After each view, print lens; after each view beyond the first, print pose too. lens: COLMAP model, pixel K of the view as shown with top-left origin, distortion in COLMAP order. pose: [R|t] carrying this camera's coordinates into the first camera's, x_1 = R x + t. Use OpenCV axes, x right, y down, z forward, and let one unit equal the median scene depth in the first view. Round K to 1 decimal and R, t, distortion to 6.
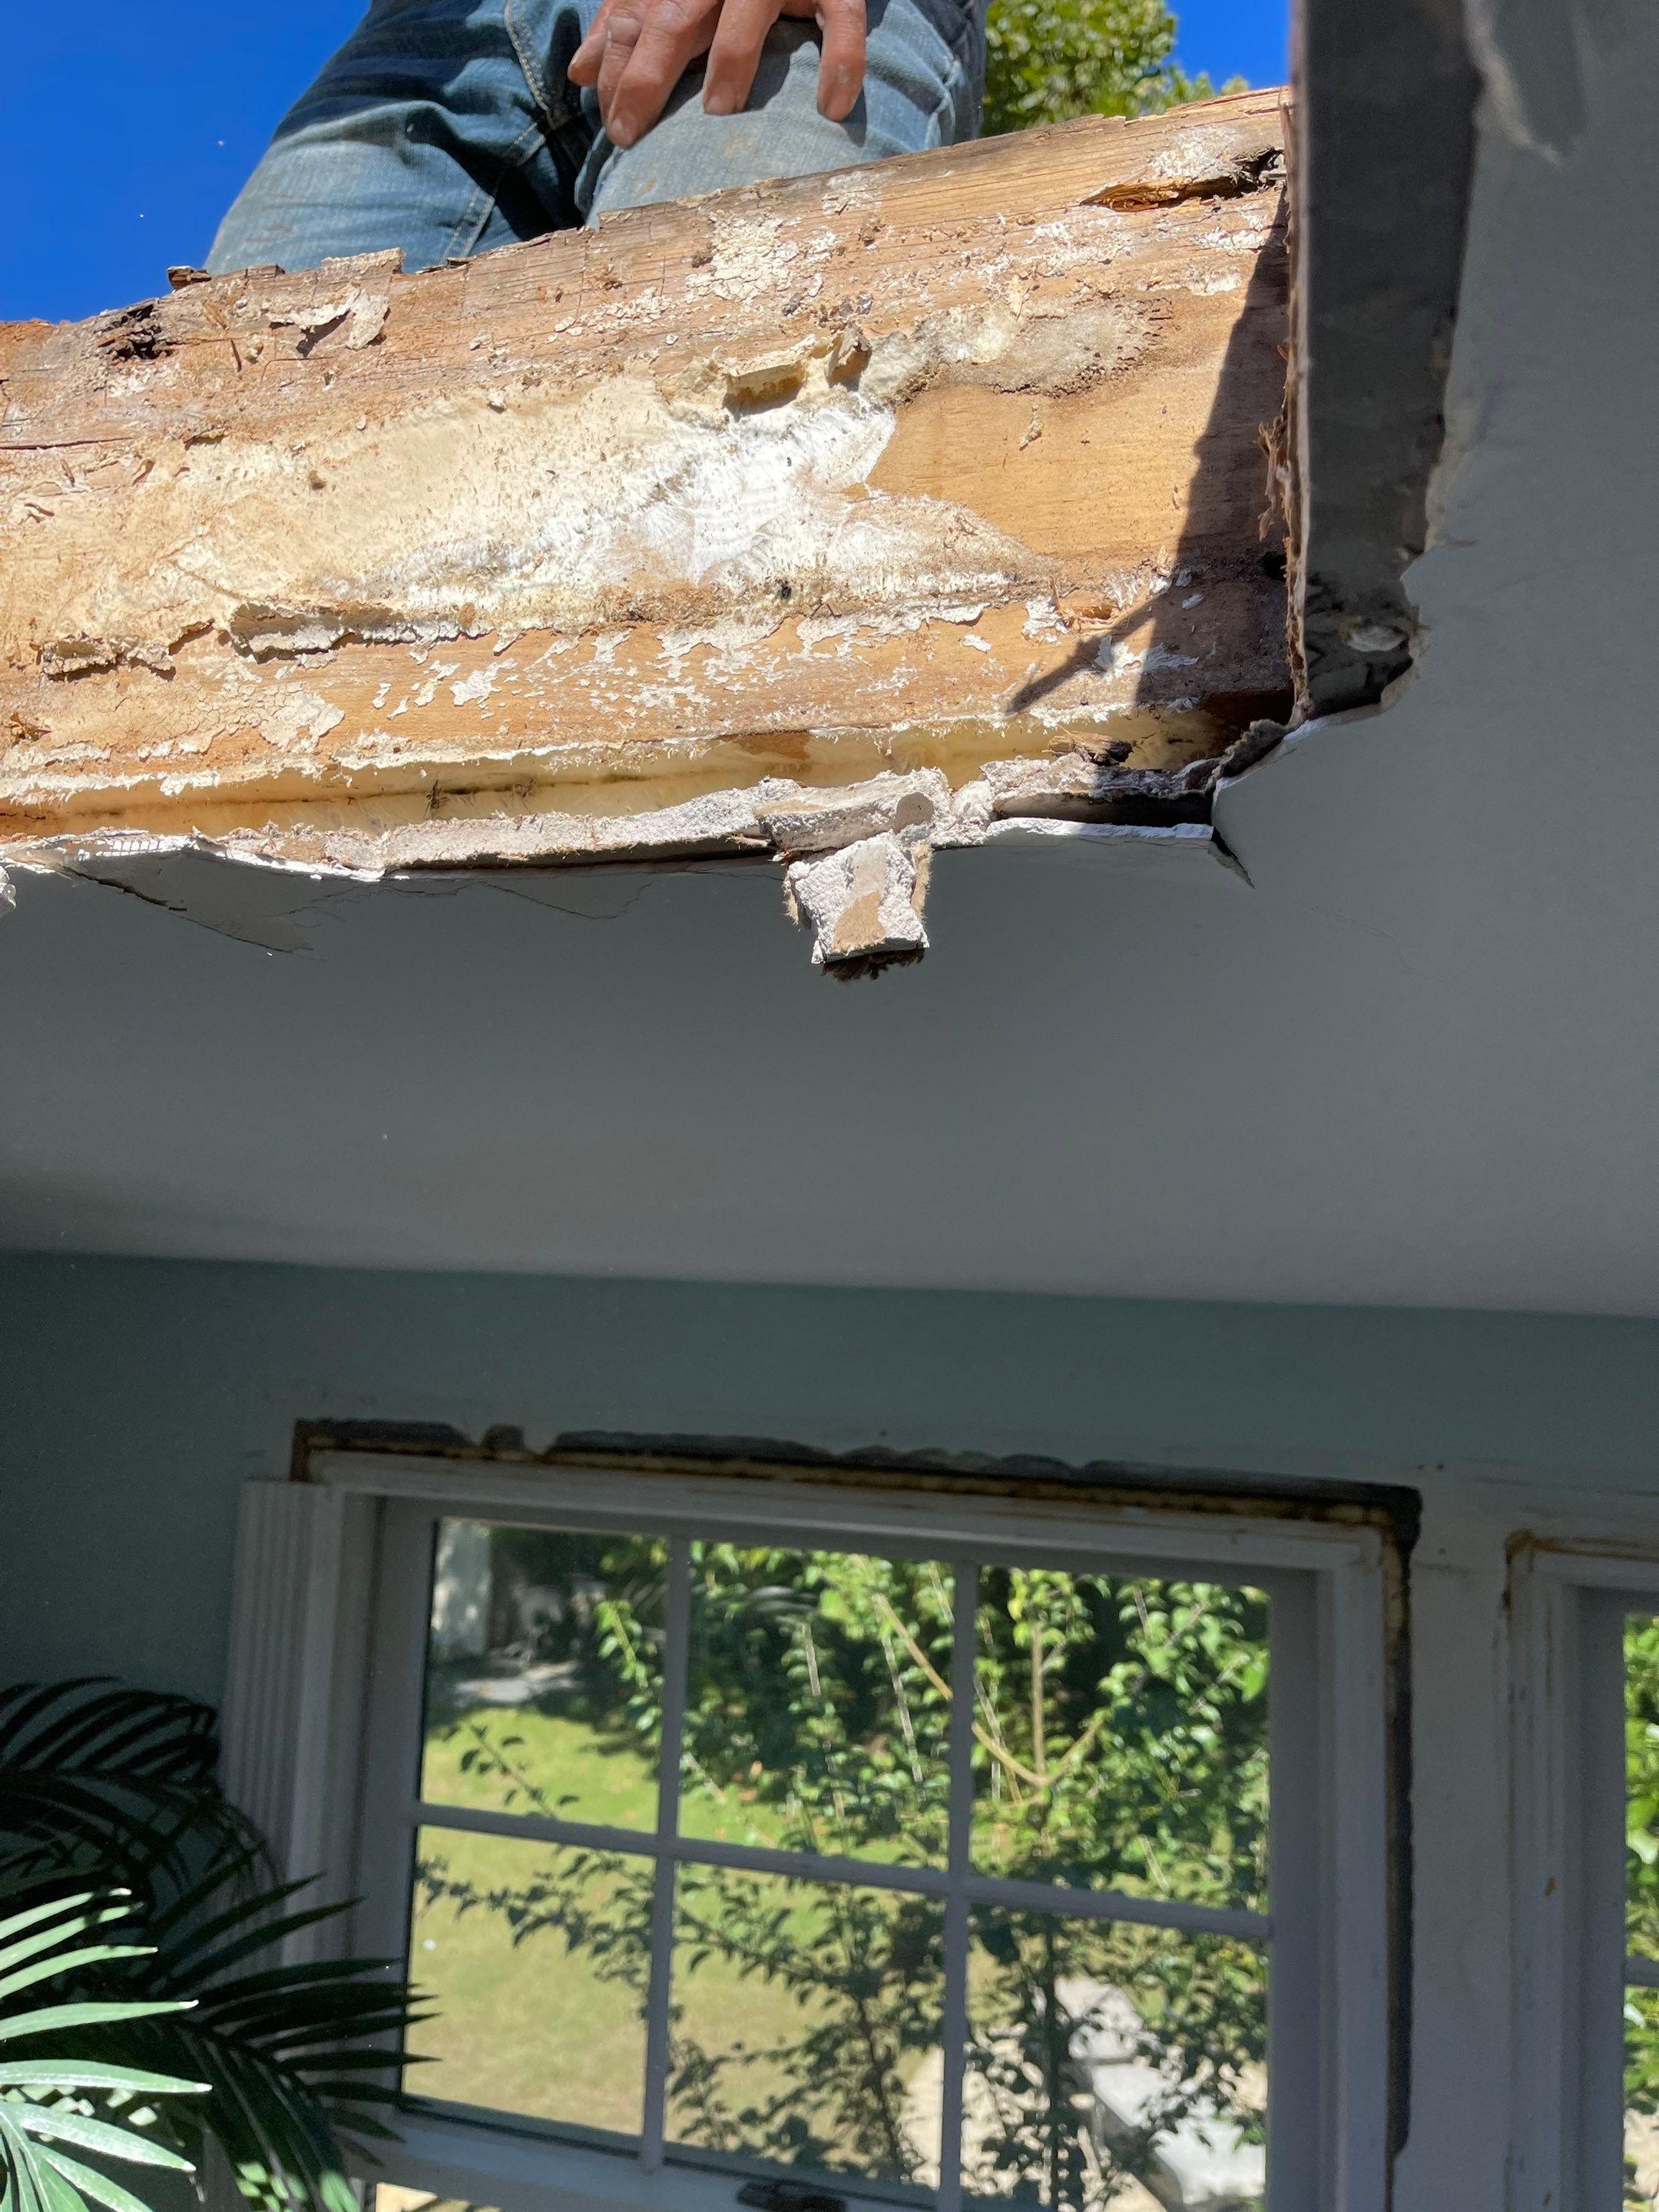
lens RADIAL K [[1626.3, 0, 829.5], [0, 1626.3, 1106.0], [0, 0, 1]] dist [0.051045, -0.065443]
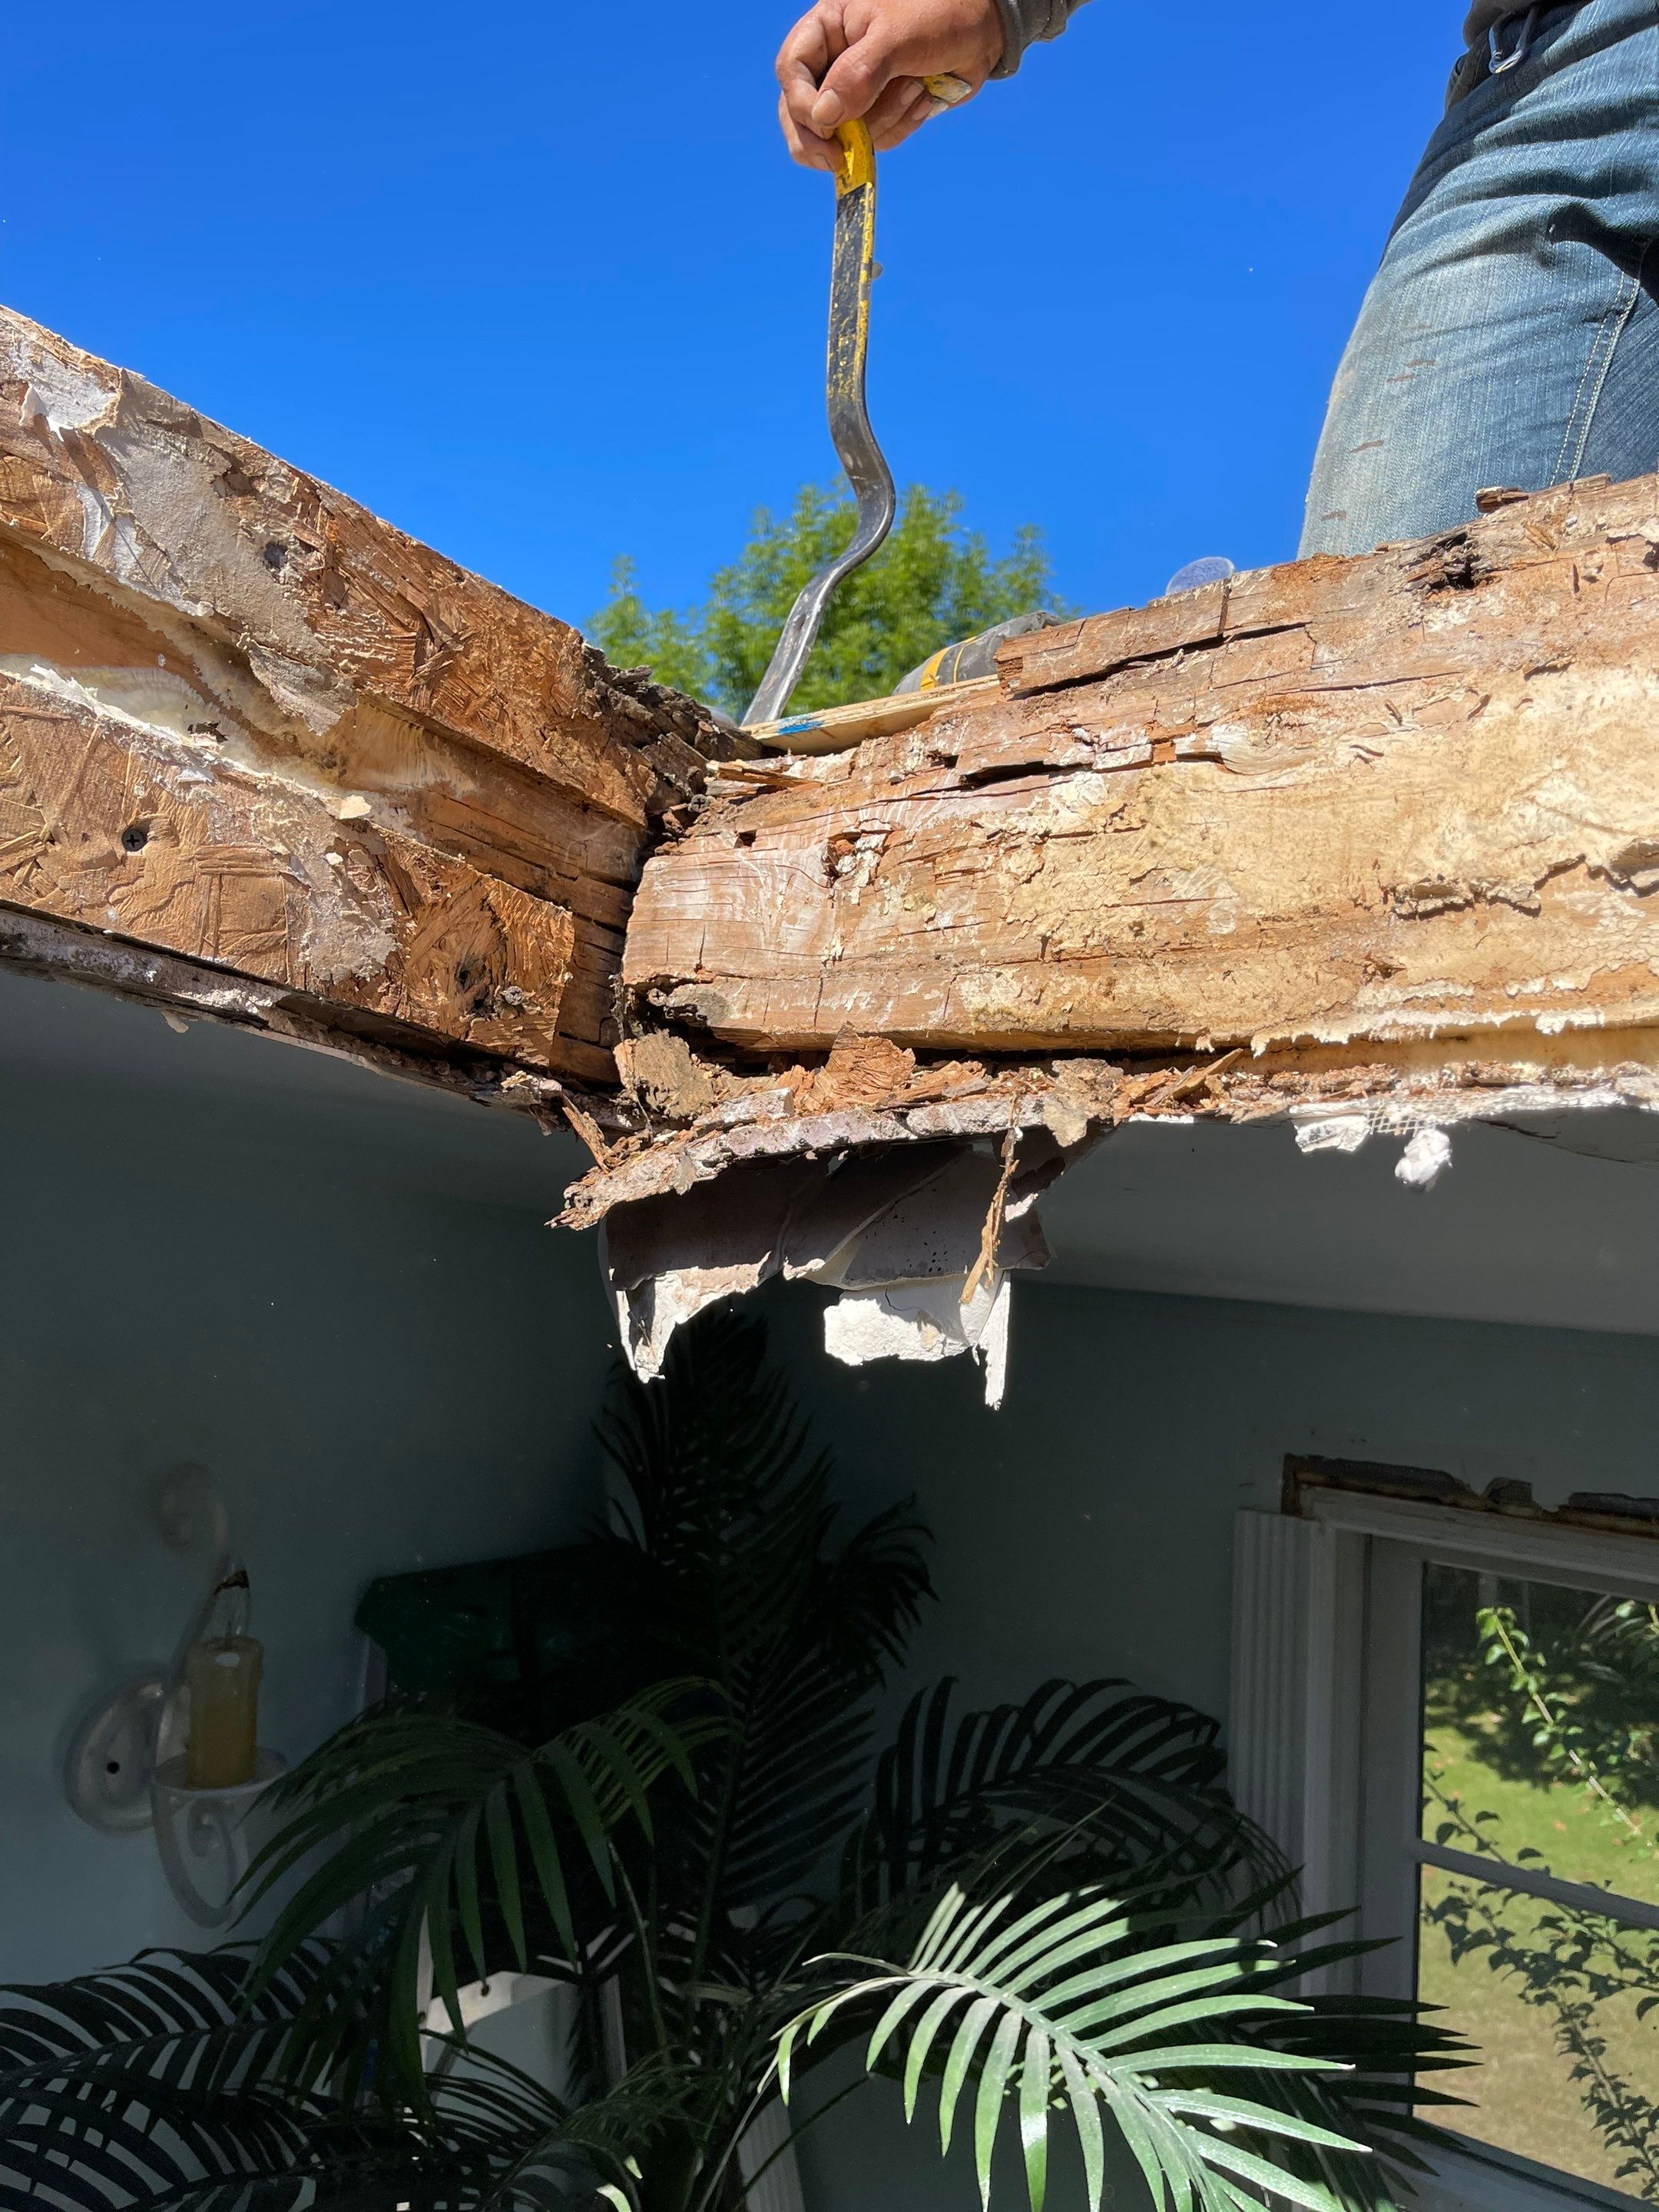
lens RADIAL K [[1634.8, 0, 883.4], [0, 1634.8, 1093.3], [0, 0, 1]] dist [0.082381, -0.117291]
pose [[0.914960, -0.023379, -0.402866, -0.347740], [0.036546, 0.999019, 0.025027, -0.182567], [0.401885, -0.037622, 0.914917, -0.112412]]
